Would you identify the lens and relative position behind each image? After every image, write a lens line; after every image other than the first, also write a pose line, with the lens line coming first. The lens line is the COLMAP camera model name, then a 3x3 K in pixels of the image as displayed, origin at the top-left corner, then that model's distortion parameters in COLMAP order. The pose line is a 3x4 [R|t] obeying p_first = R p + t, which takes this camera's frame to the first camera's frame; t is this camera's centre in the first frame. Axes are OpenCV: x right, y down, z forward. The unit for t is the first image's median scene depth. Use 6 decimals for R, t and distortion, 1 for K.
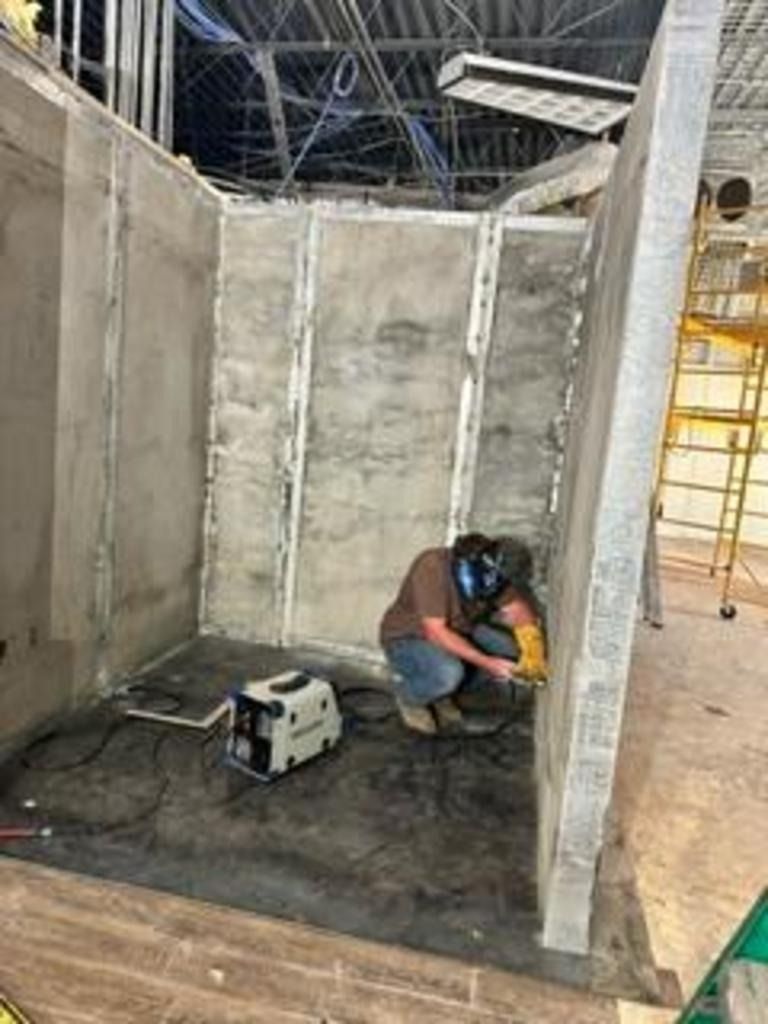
lens RADIAL K [[723.1, 0, 385.6], [0, 723.1, 512.1], [0, 0, 1]] dist [0.038220, -0.031406]
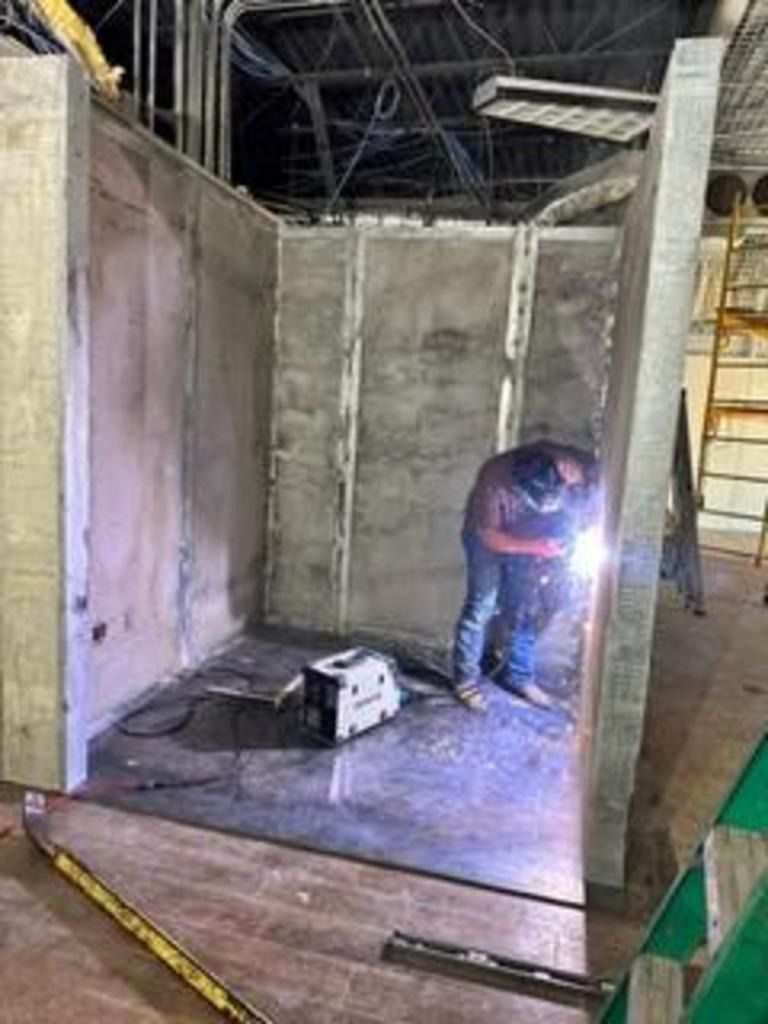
lens RADIAL K [[723.1, 0, 382.7], [0, 723.1, 512.0], [0, 0, 1]] dist [0.038220, -0.031406]
pose [[0.997719, -0.021599, -0.063951, -0.006038], [0.021435, 0.999765, -0.003256, 0.009741], [0.064006, 0.001878, 0.997948, -0.081645]]
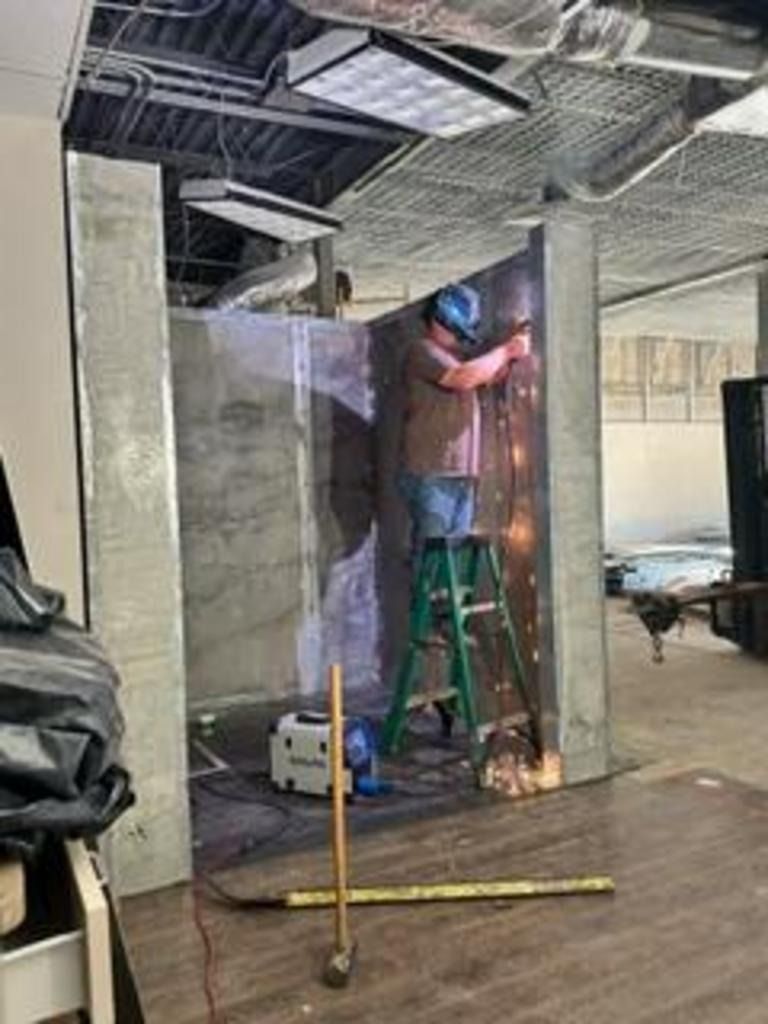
lens RADIAL K [[812.8, 0, 392.0], [0, 812.8, 511.1], [0, 0, 1]] dist [0.041706, -0.012953]
pose [[0.774536, -0.131740, 0.618659, -0.629471], [0.185318, 0.982414, -0.022811, -0.014025], [-0.604774, 0.132316, 0.785329, -0.161368]]
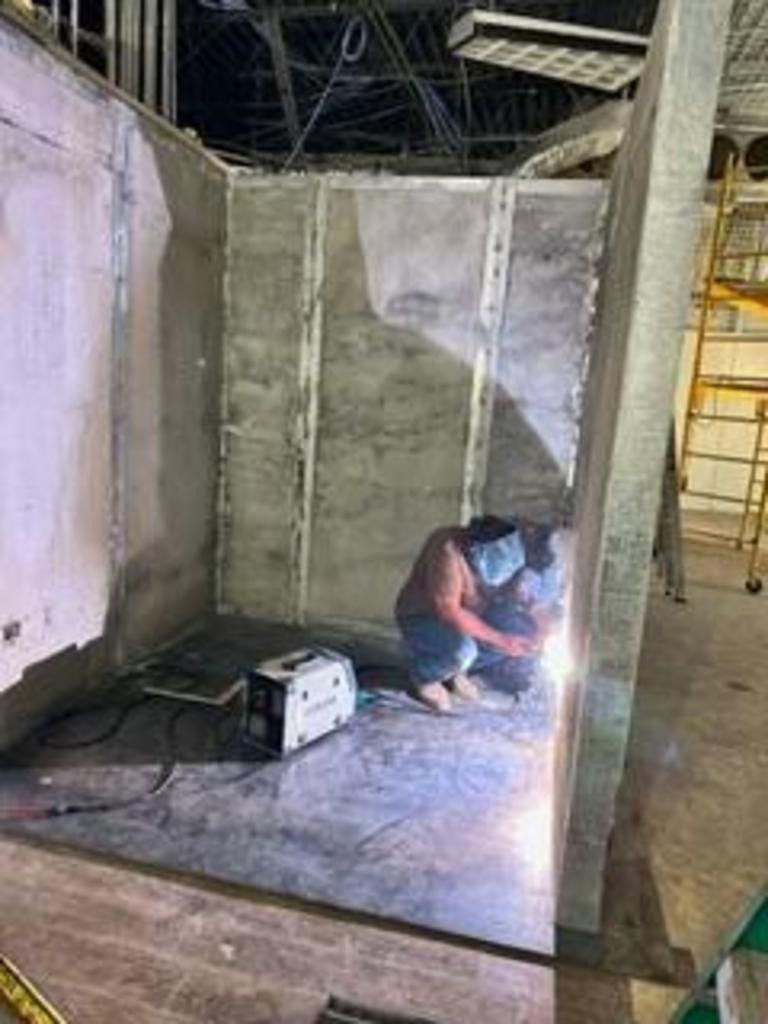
lens RADIAL K [[723.1, 0, 380.8], [0, 723.1, 513.8], [0, 0, 1]] dist [0.038220, -0.031406]
pose [[0.999152, -0.012956, -0.039086, 0.013903], [0.014249, 0.999354, 0.032991, 0.001455], [0.038633, -0.033520, 0.998691, 0.011196]]
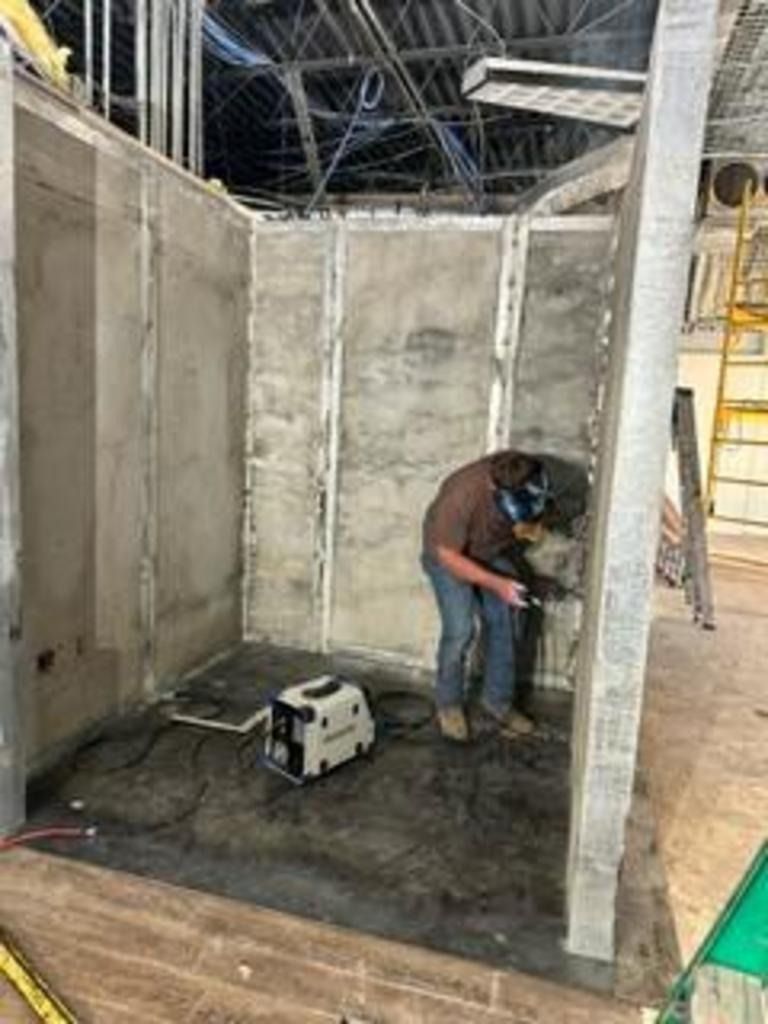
lens RADIAL K [[723.1, 0, 376.8], [0, 723.1, 513.7], [0, 0, 1]] dist [0.038220, -0.031406]
pose [[0.995805, -0.027032, -0.087421, 0.031313], [0.026760, 0.999633, -0.004281, -0.003481], [0.087505, 0.001923, 0.996162, -0.009741]]
